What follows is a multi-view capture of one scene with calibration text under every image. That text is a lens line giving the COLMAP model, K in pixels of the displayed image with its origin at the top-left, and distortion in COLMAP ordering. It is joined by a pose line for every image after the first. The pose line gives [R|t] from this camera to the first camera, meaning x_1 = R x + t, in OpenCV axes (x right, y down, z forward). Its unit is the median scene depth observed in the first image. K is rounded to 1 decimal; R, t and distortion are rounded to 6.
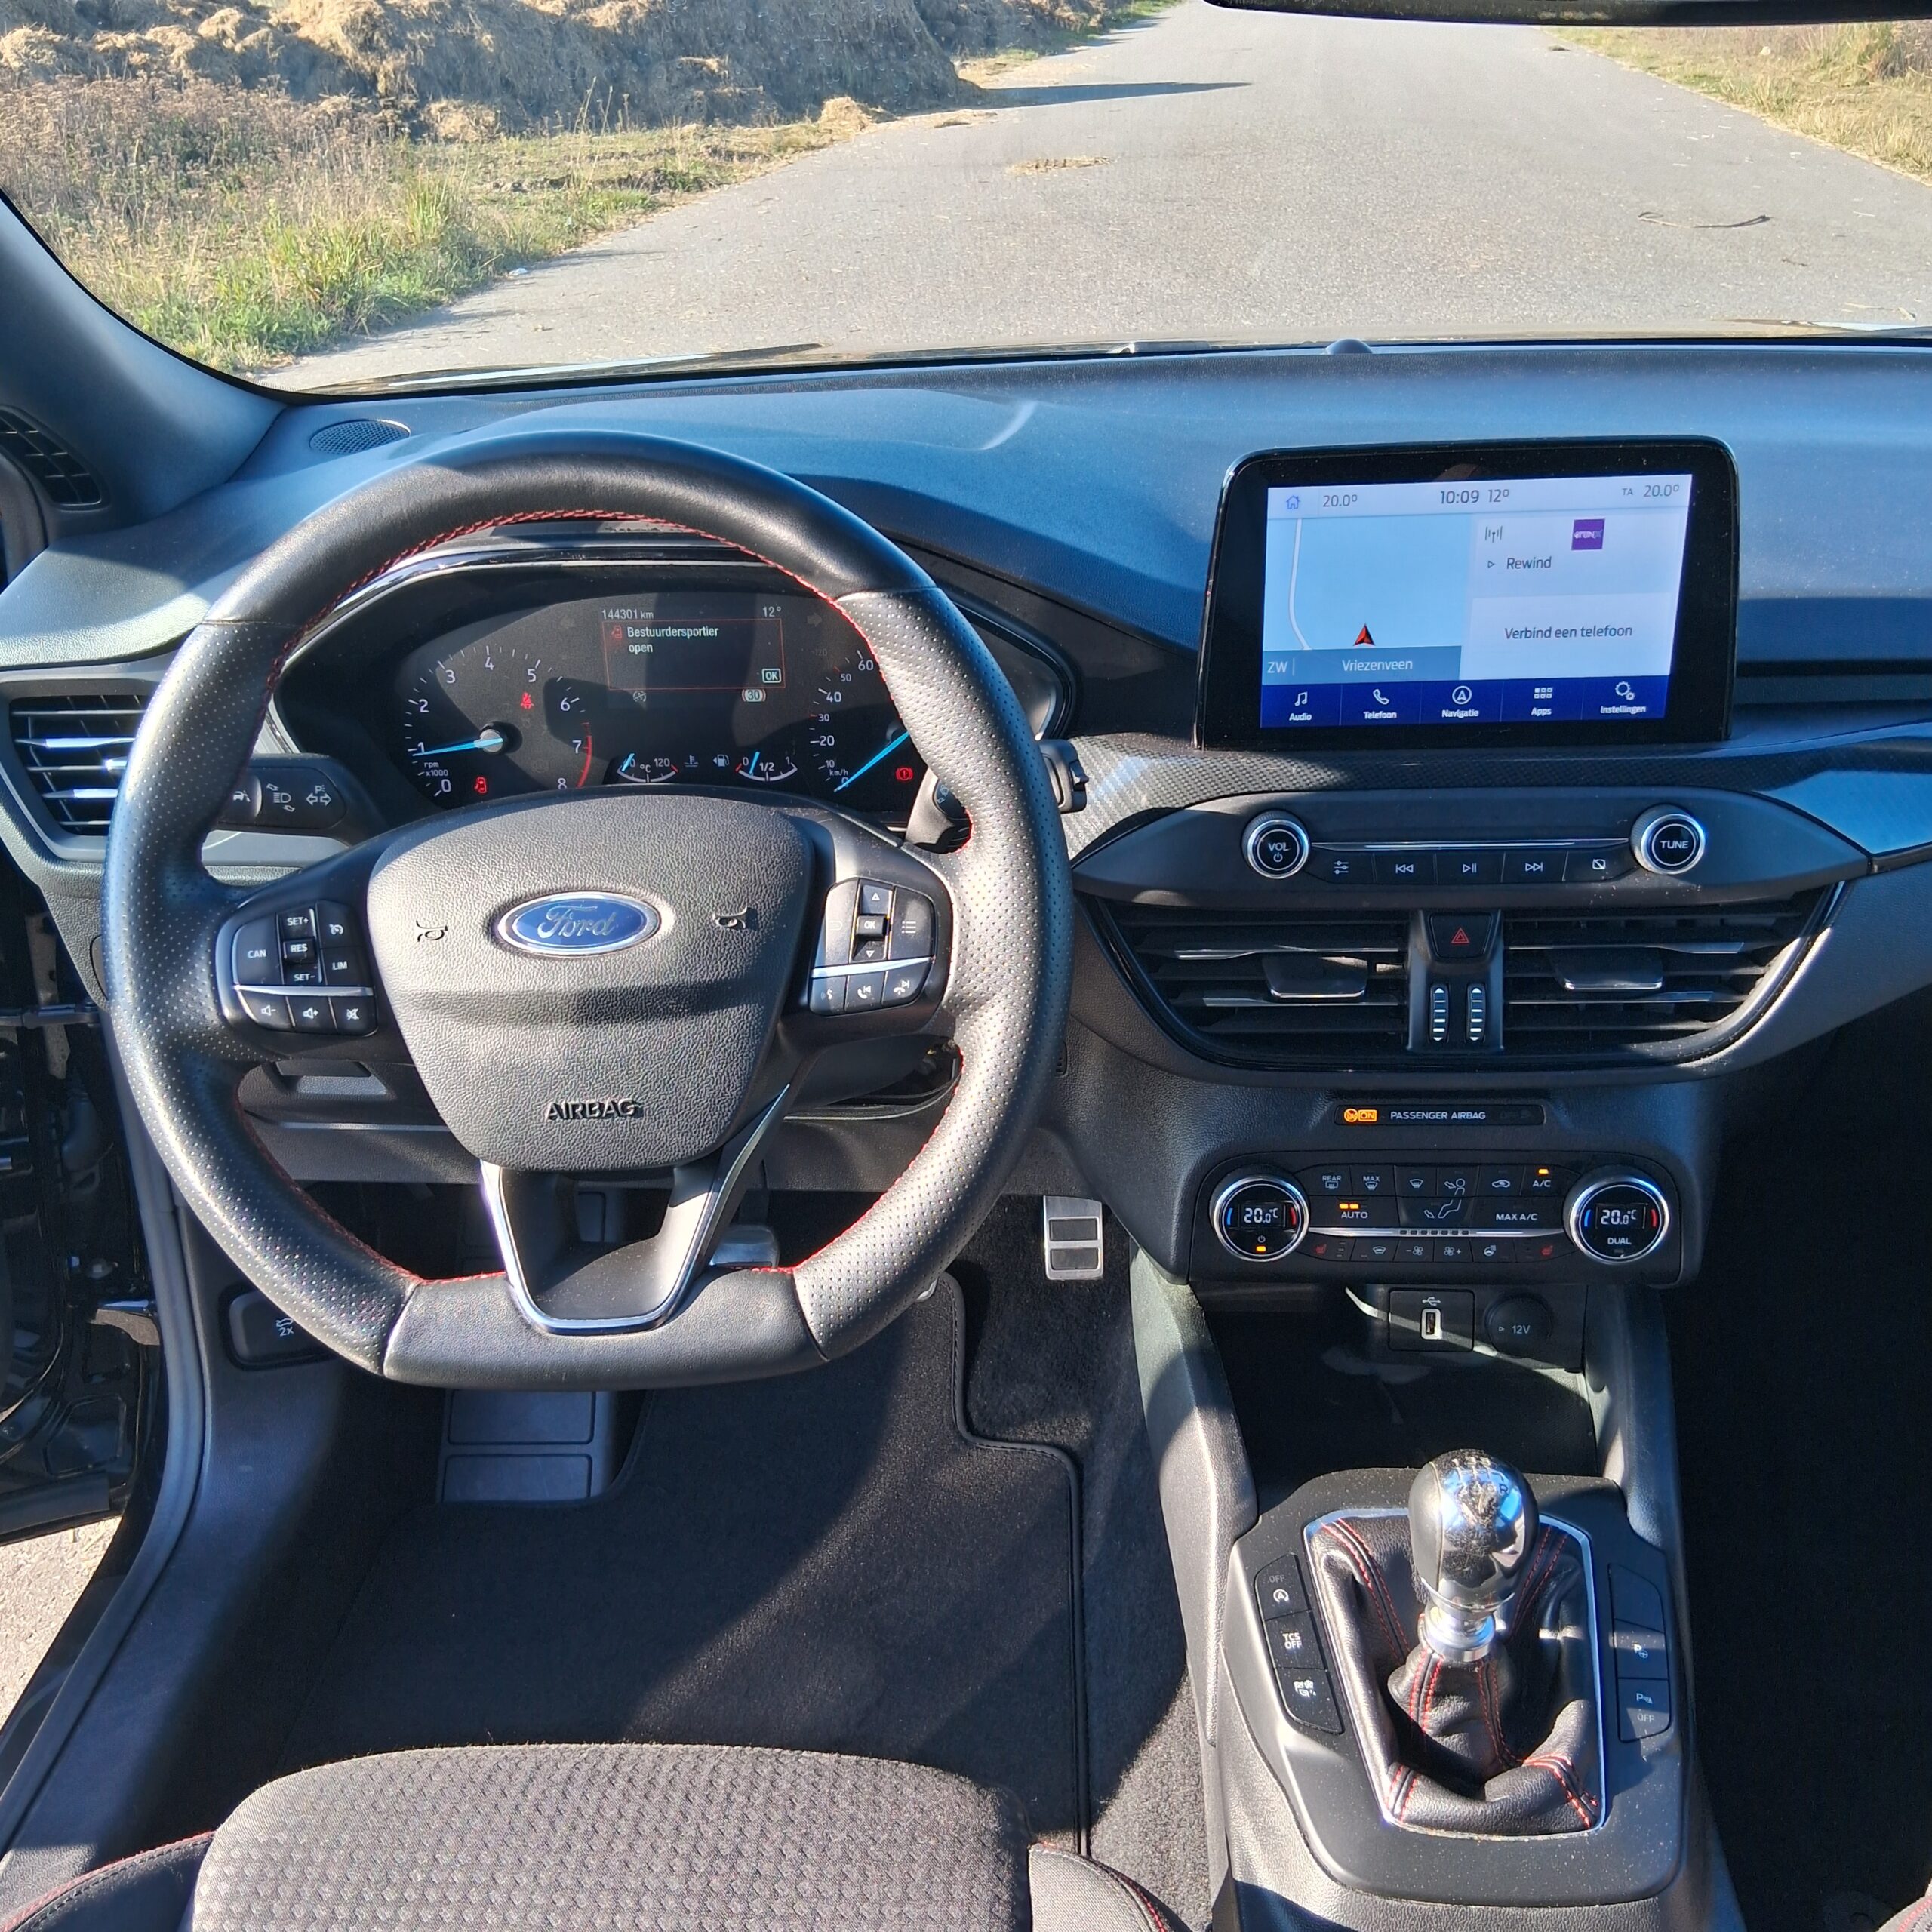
lens RADIAL K [[1984.4, 0, 969.5], [0, 1984.4, 970.7], [0, 0, 1]] dist [0.048626, 0.000000]
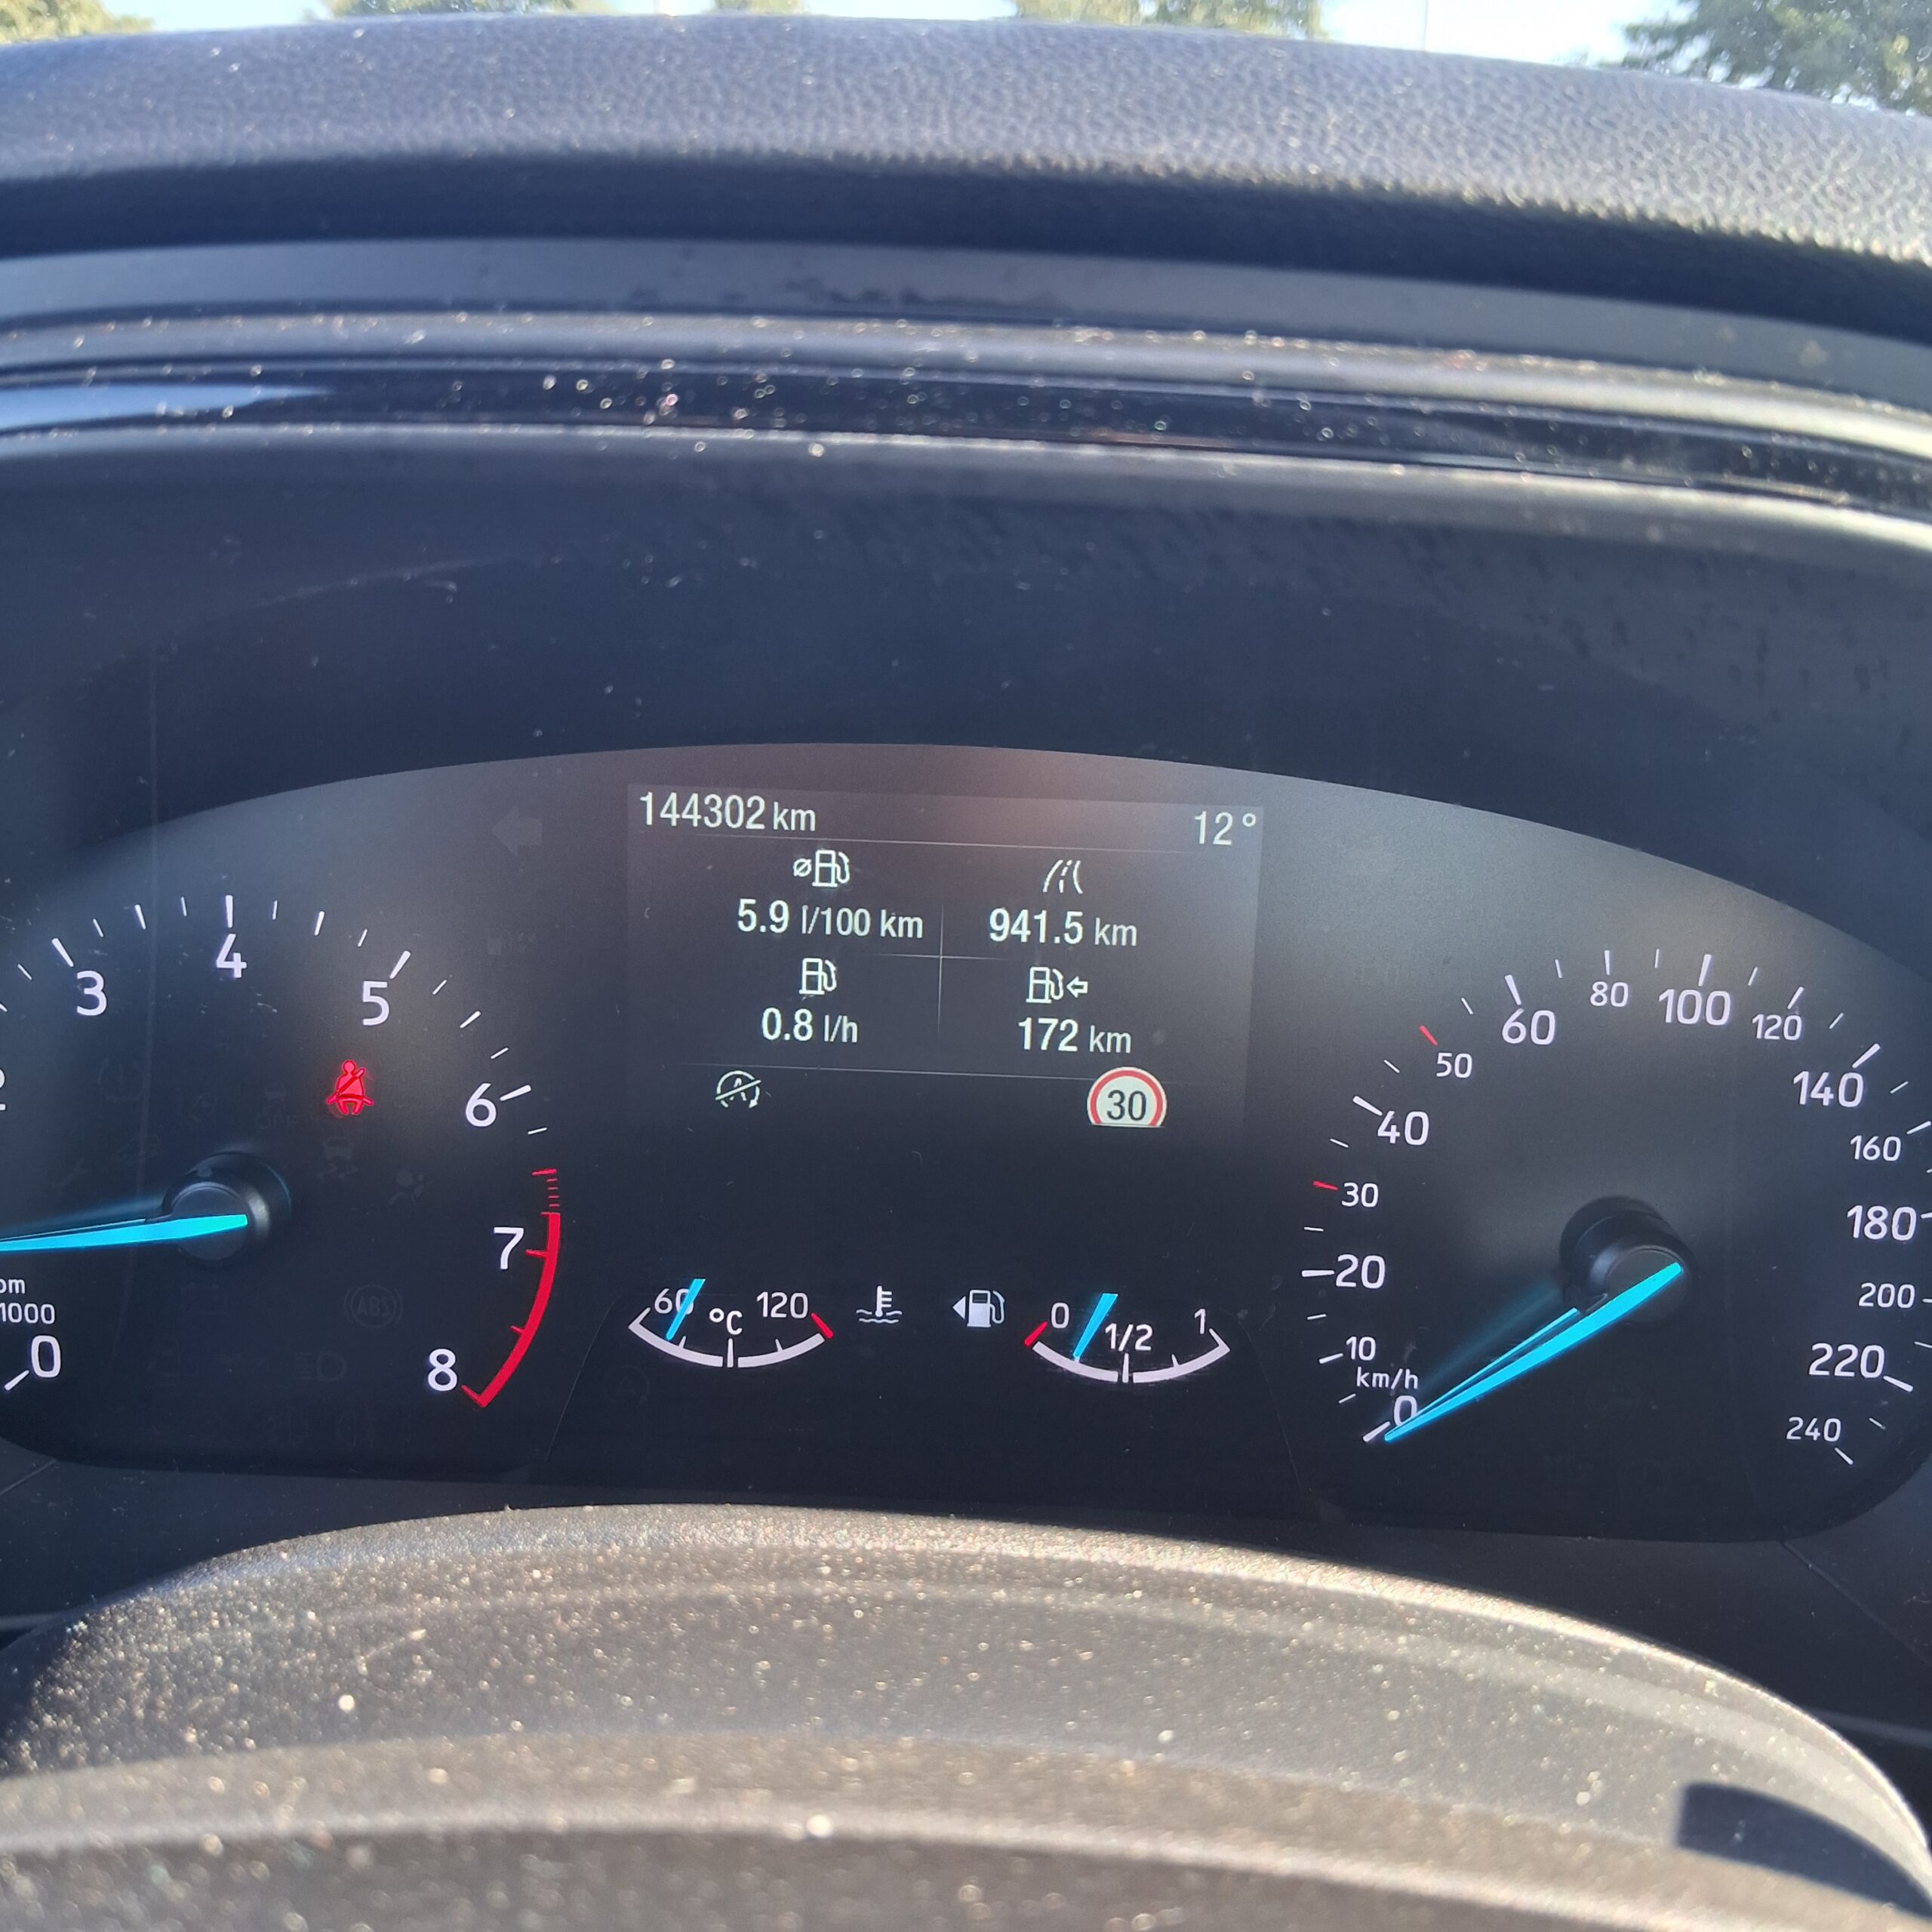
lens RADIAL K [[1984.4, 0, 965.2], [0, 1984.4, 963.3], [0, 0, 1]] dist [0.048626, 0.000000]
pose [[0.997680, 0.054777, 0.040423, -0.142430], [-0.046742, 0.982873, -0.178259, -0.103548], [-0.049495, 0.175956, 0.983153, 0.691624]]
